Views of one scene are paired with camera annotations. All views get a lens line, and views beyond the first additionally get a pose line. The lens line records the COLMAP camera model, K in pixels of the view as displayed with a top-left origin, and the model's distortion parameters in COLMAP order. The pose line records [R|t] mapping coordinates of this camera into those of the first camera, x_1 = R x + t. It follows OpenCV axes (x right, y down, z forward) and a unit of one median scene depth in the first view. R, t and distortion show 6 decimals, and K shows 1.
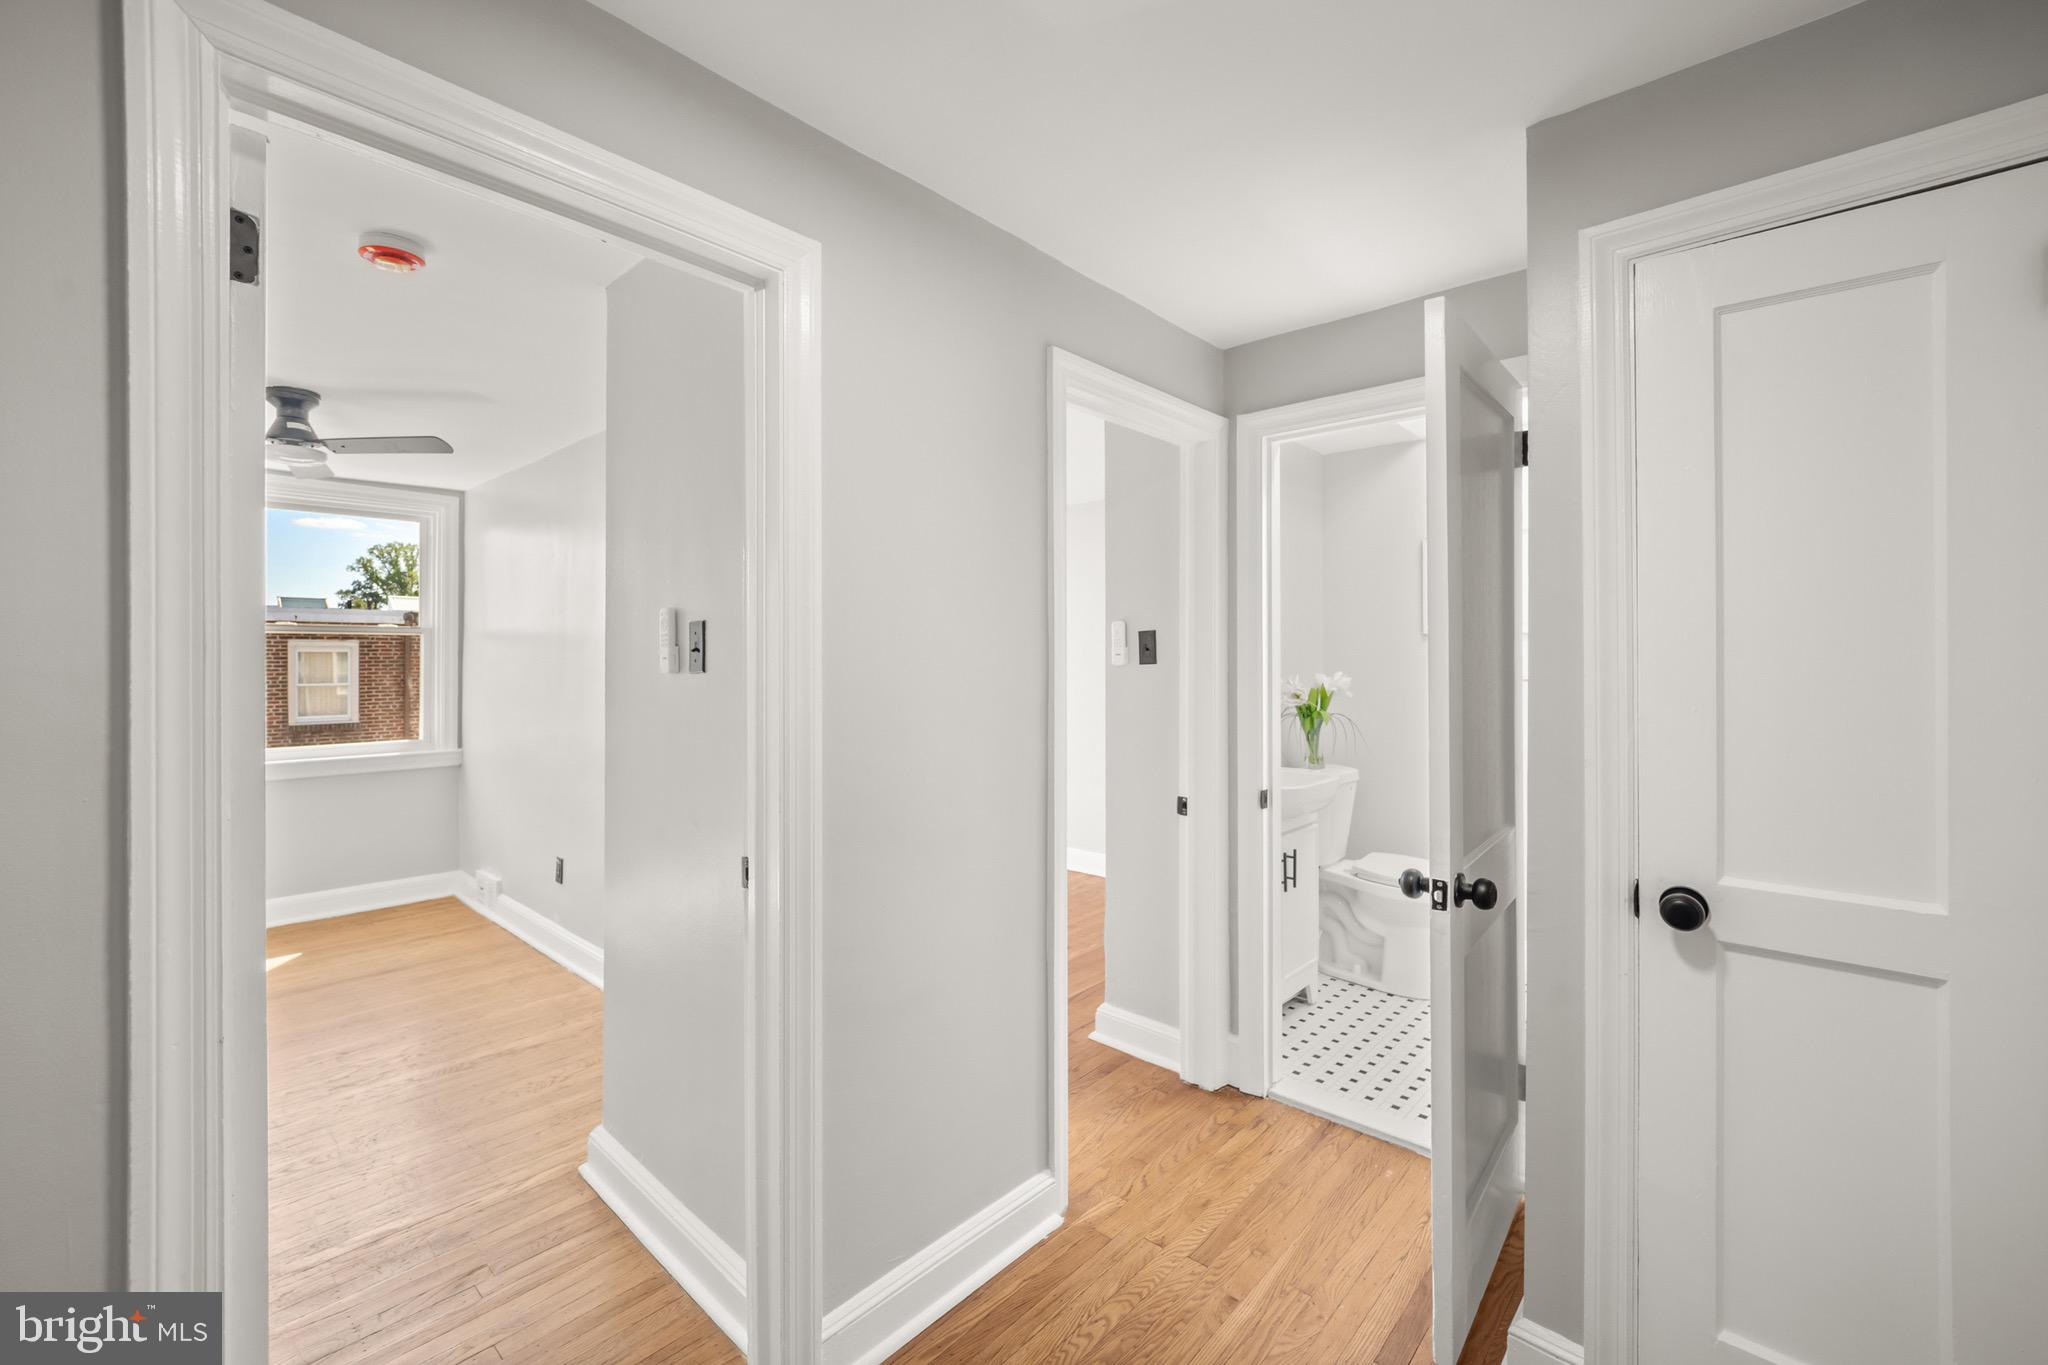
lens RADIAL K [[838.9, 0, 1023.7], [0, 838.9, 659.6], [0, 0, 1]] dist [-0.003874, -0.000154]
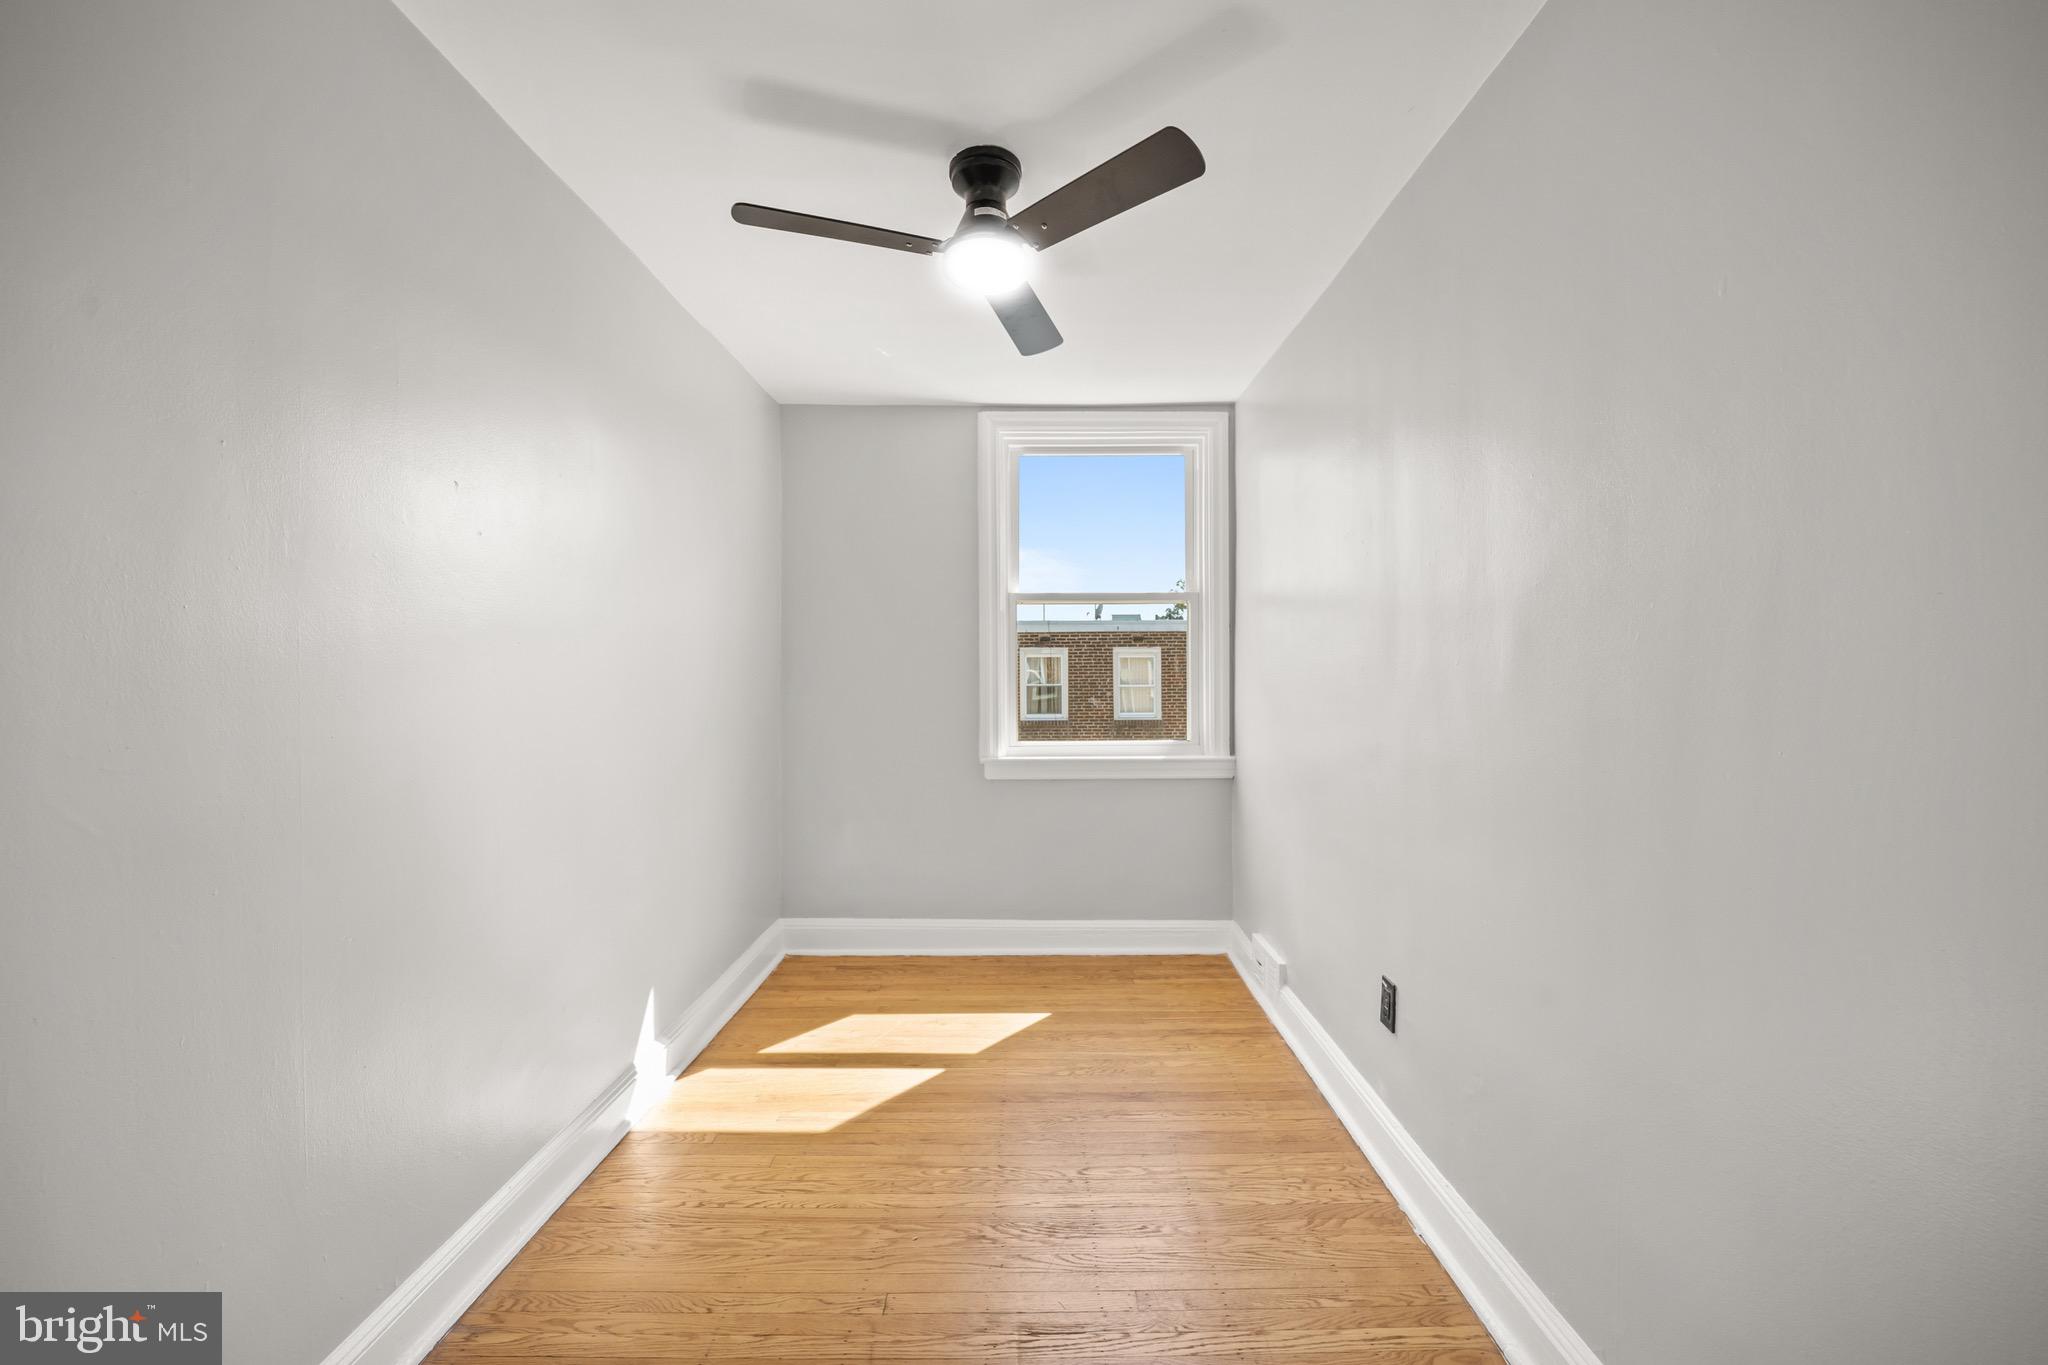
lens RADIAL K [[886.4, 0, 1026.7], [0, 886.4, 680.3], [0, 0, 1]] dist [0.017698, 0.000083]
pose [[0.675631, 0.002126, -0.737237, -0.219436], [0.010289, 0.999871, 0.012313, 0.028216], [0.737168, -0.015905, 0.675522, 0.340273]]
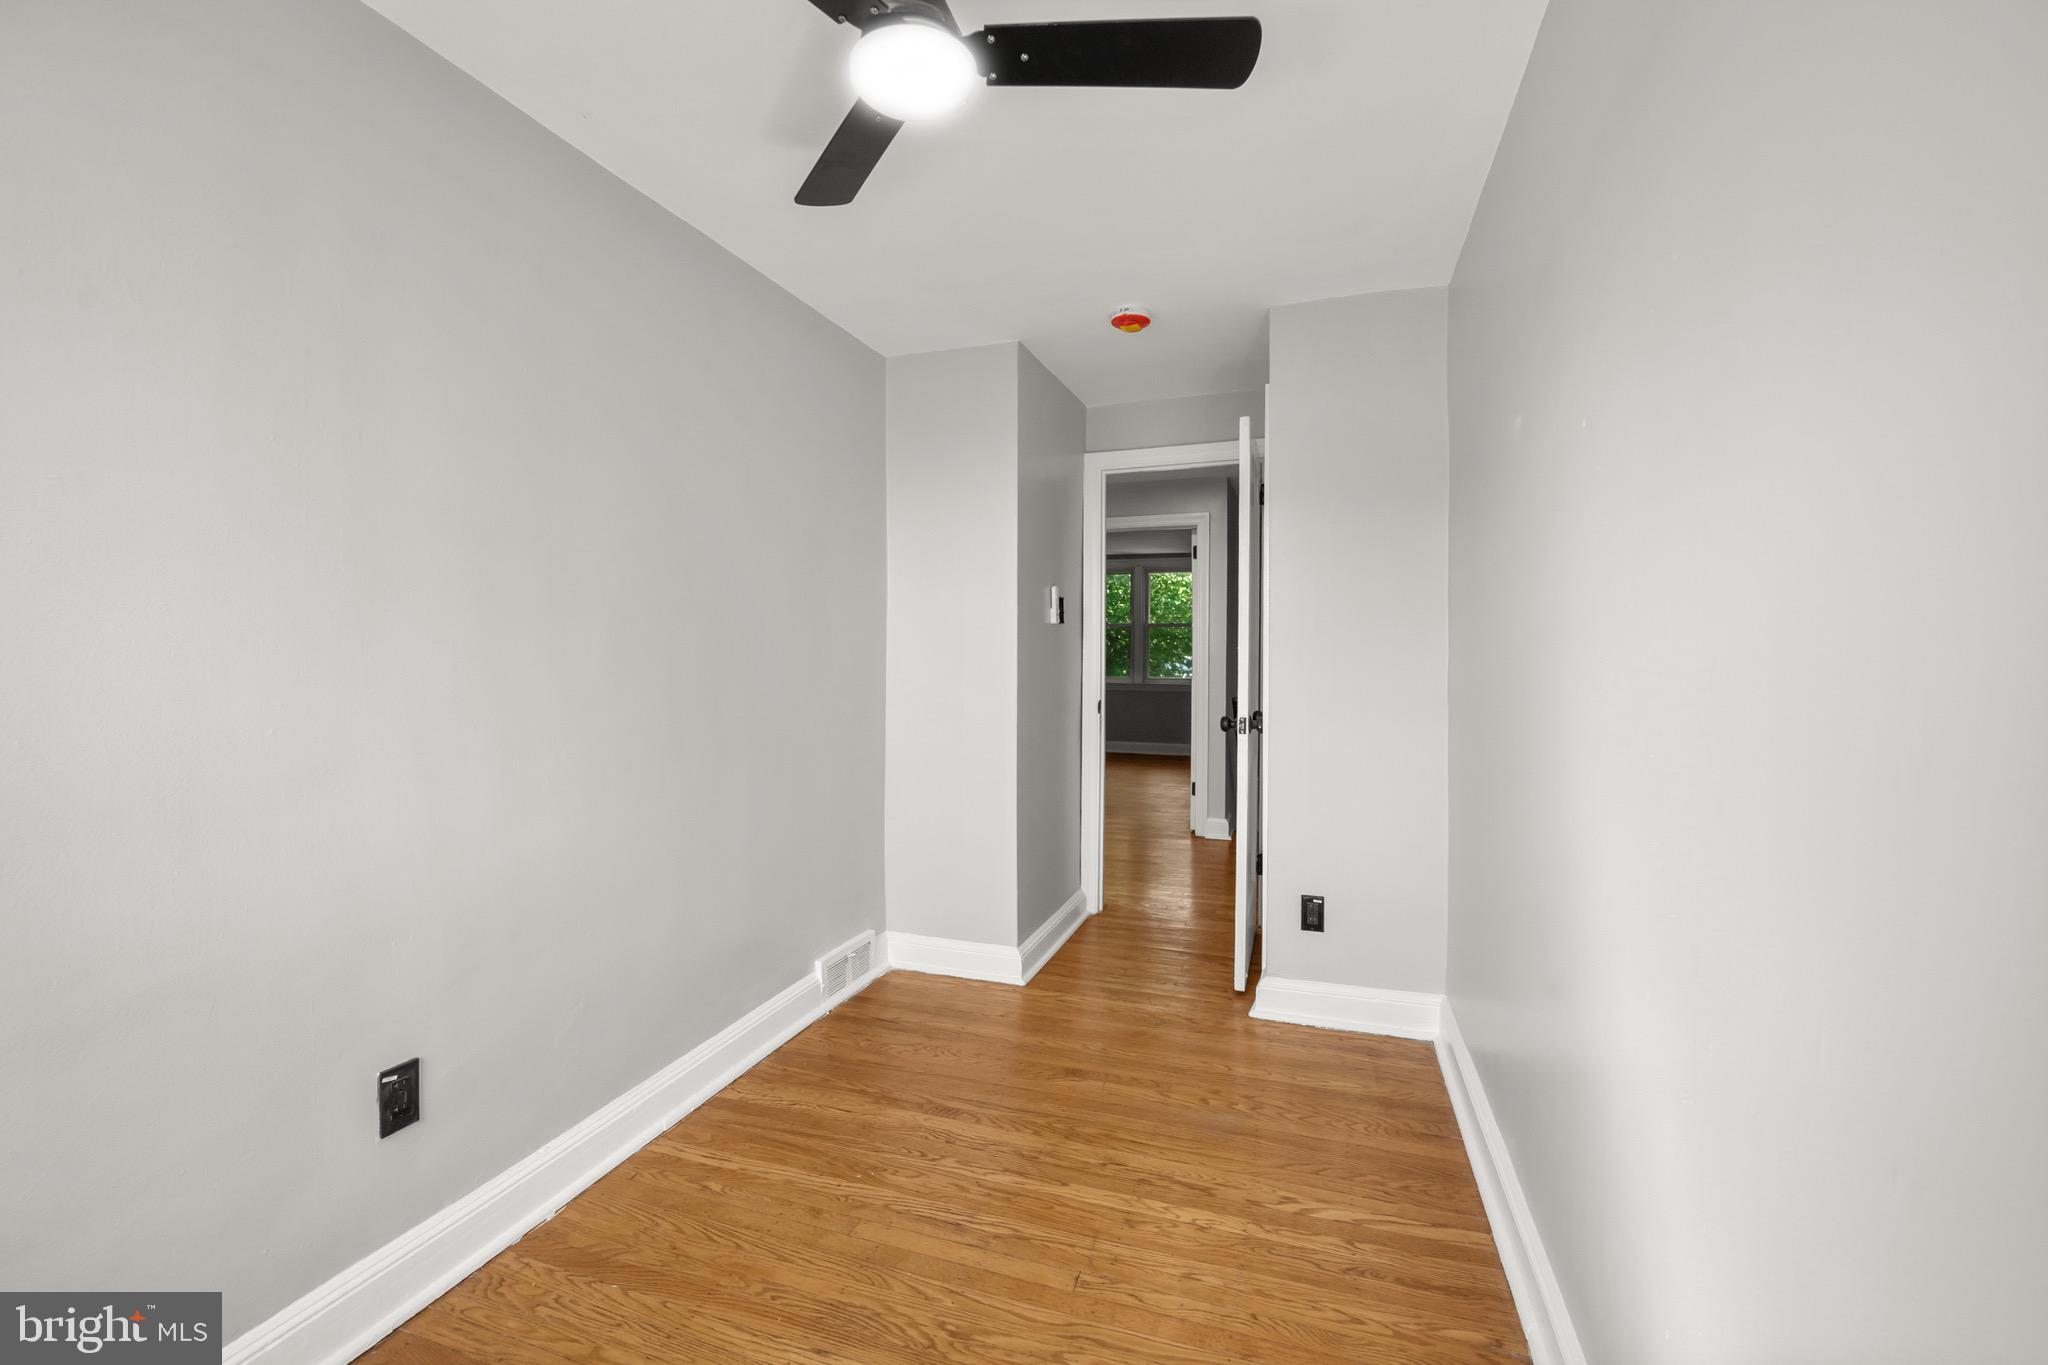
lens RADIAL K [[838.9, 0, 1021.2], [0, 838.9, 675.0], [0, 0, 1]] dist [-0.003874, -0.000154]
pose [[-0.404652, -0.009248, 0.914424, -0.773300], [-0.009001, 0.999941, 0.006130, 0.034317], [-0.914426, -0.005750, -0.404711, 0.668246]]
